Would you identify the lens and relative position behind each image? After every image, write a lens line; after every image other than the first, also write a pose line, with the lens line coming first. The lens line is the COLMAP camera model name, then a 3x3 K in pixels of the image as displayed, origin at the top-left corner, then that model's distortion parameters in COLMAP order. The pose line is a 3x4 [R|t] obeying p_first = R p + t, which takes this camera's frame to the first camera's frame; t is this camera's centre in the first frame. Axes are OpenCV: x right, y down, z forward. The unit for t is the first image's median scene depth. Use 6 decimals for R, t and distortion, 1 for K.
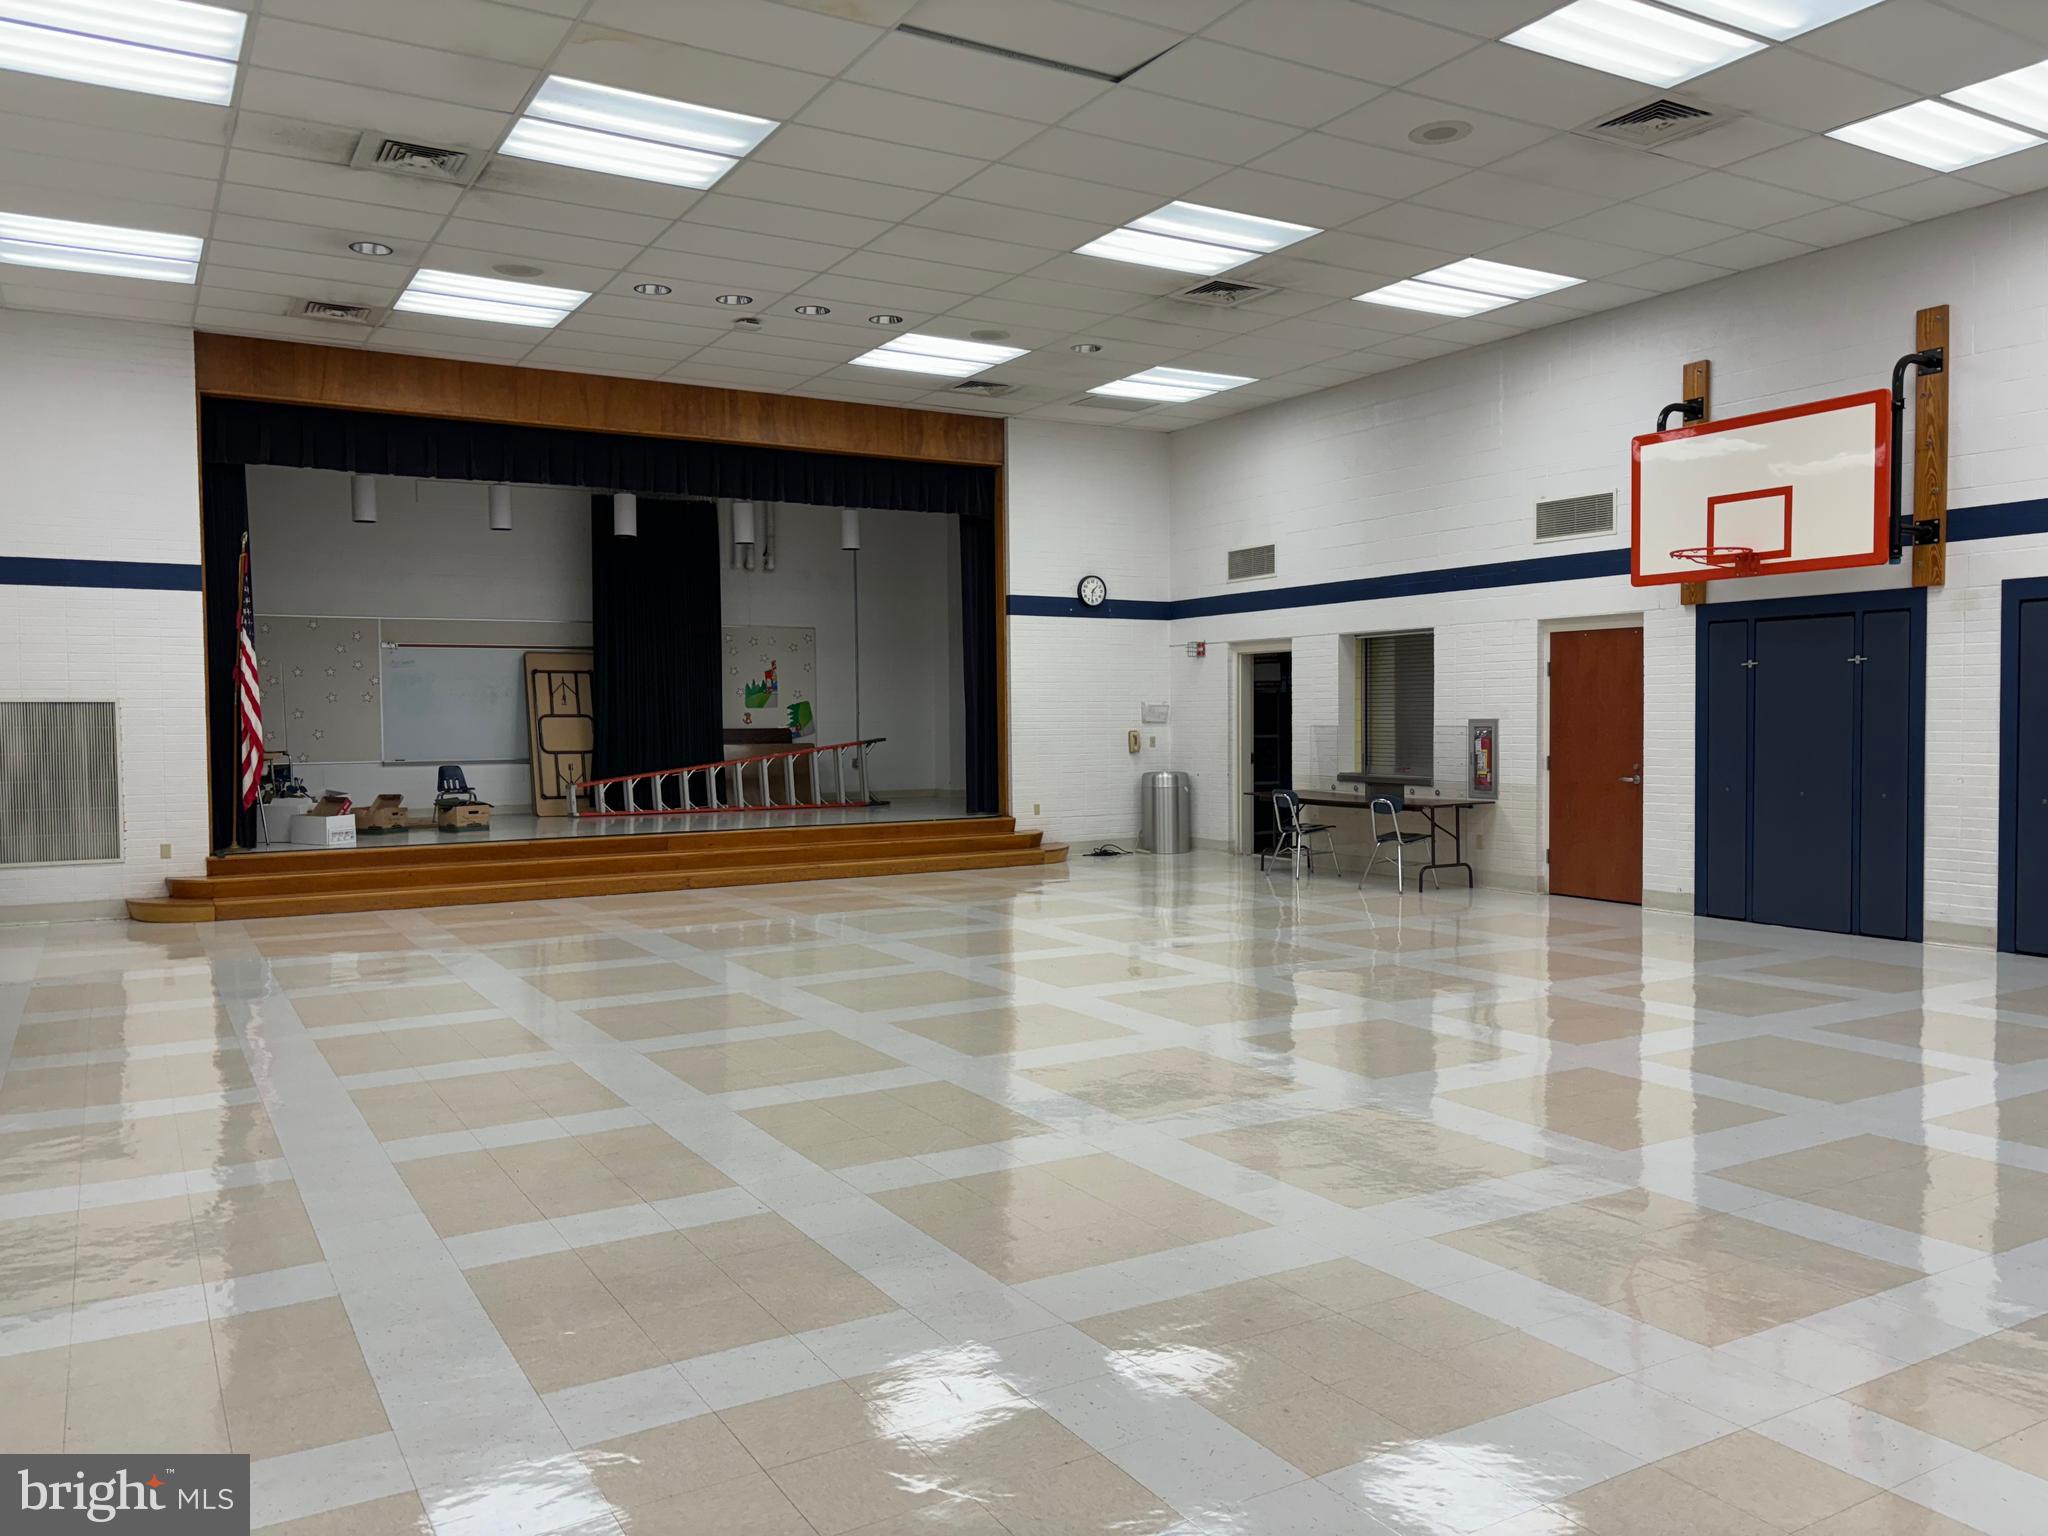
lens RADIAL K [[1544.3, 0, 1036.2], [0, 1544.3, 788.5], [0, 0, 1]] dist [0.071413, -0.000012]
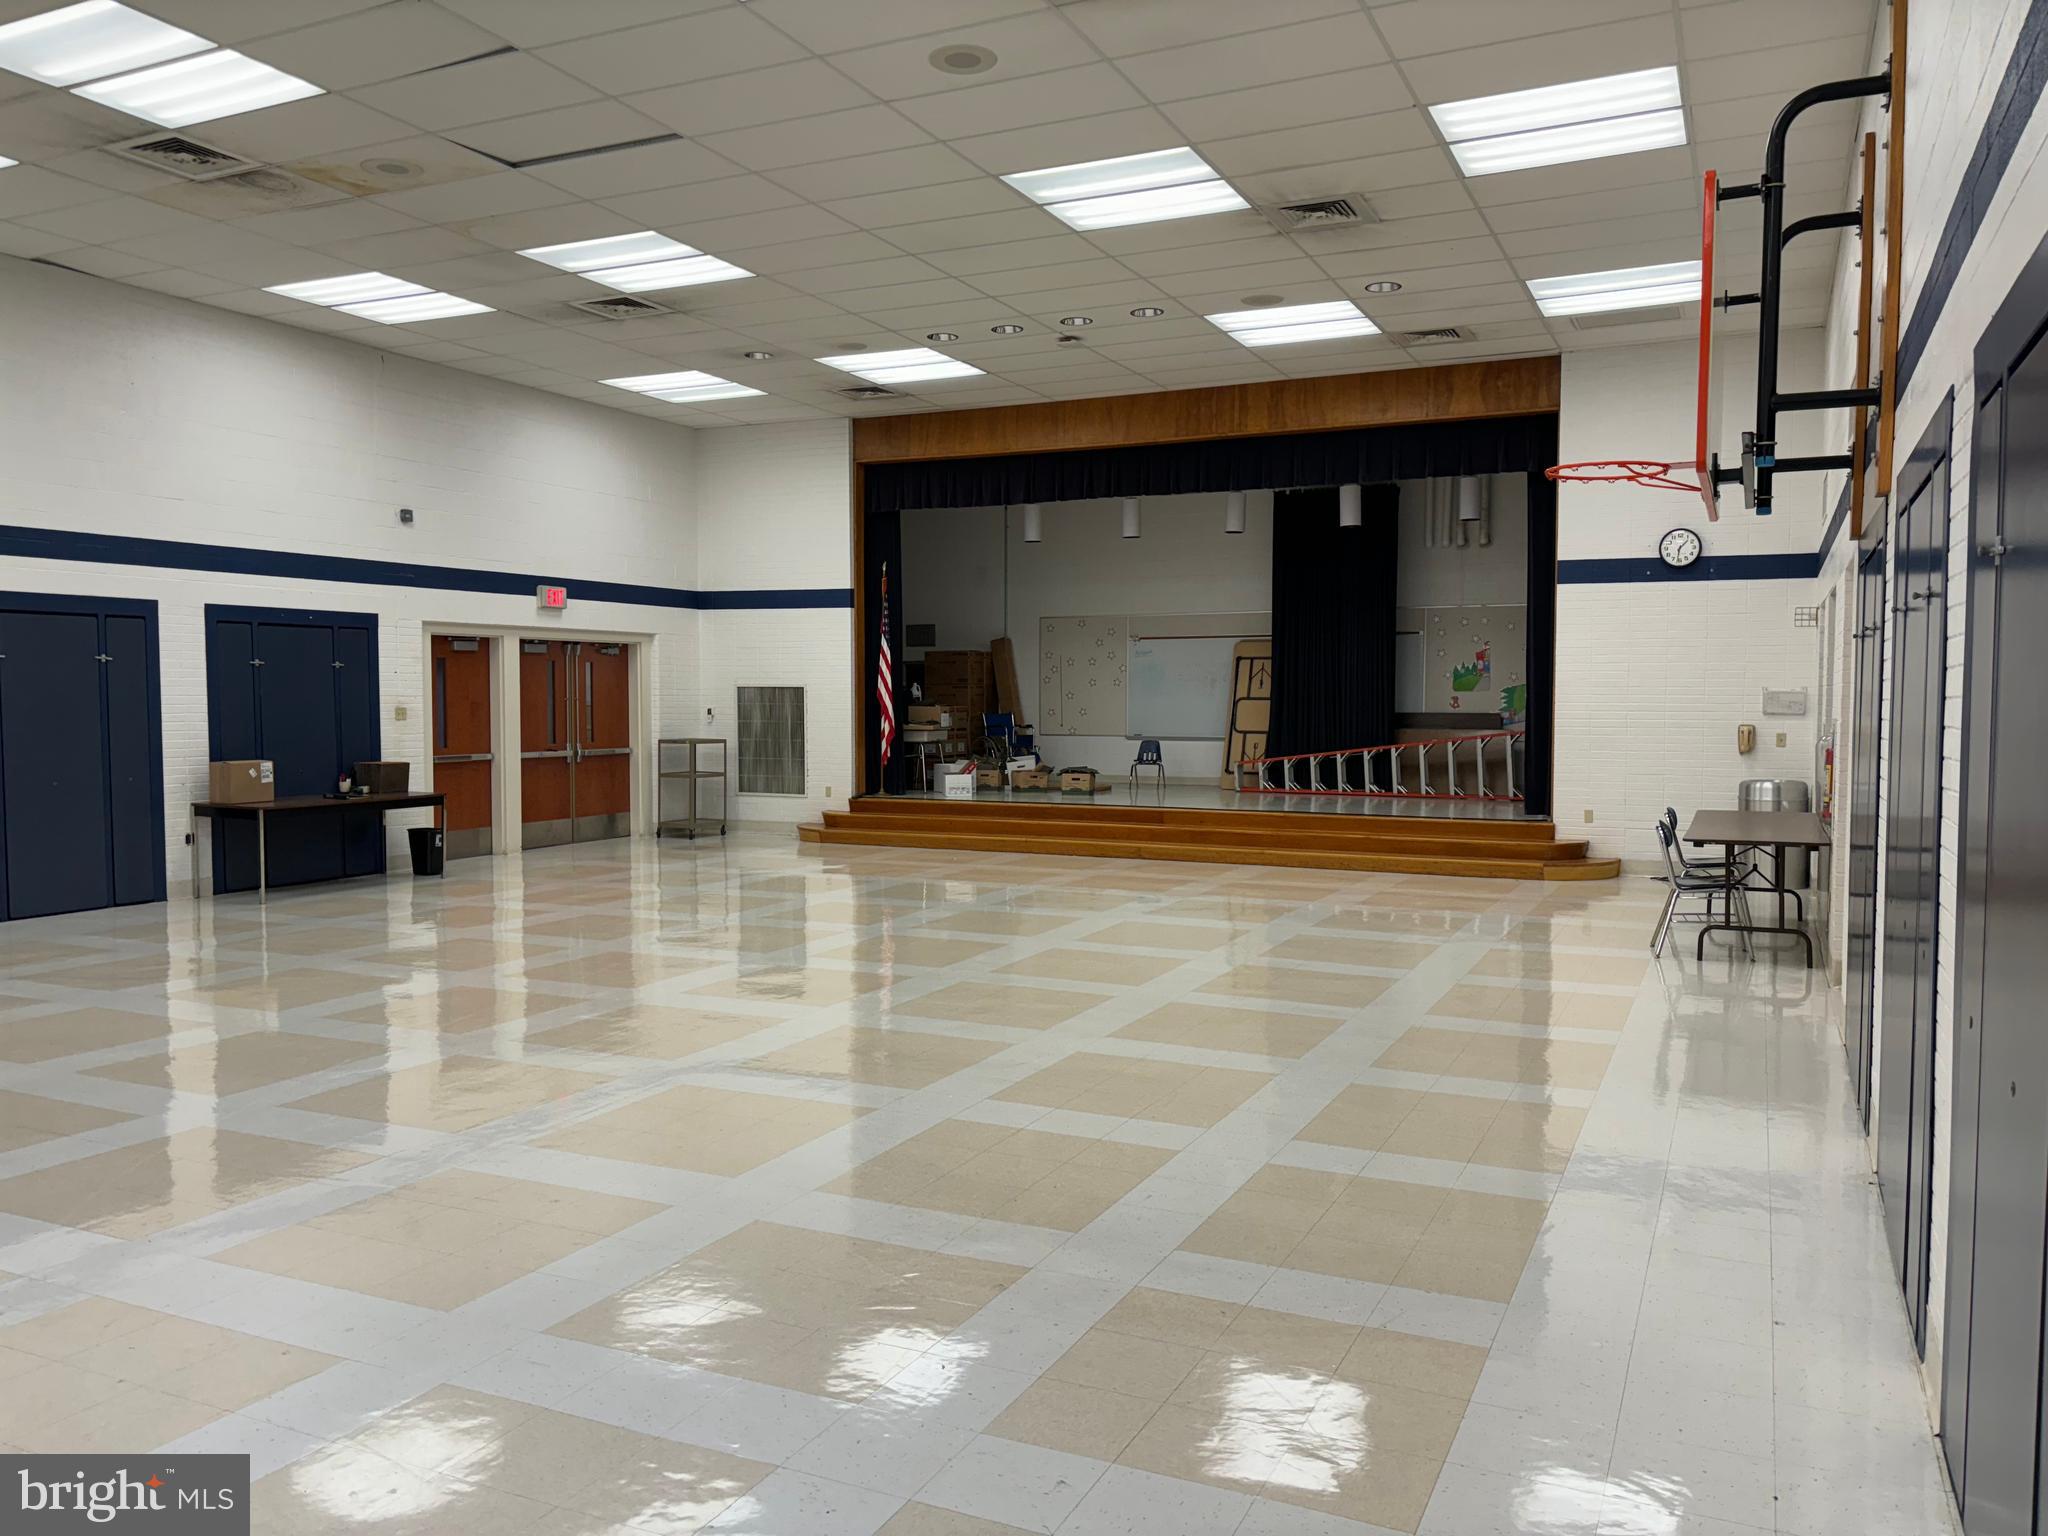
lens RADIAL K [[1544.3, 0, 1033.9], [0, 1544.3, 751.4], [0, 0, 1]] dist [0.071413, -0.000012]
pose [[0.558027, 0.038713, -0.828919, 0.528302], [-0.046085, 0.998815, 0.015623, -0.020240], [0.828542, 0.029483, 0.559150, 0.278715]]
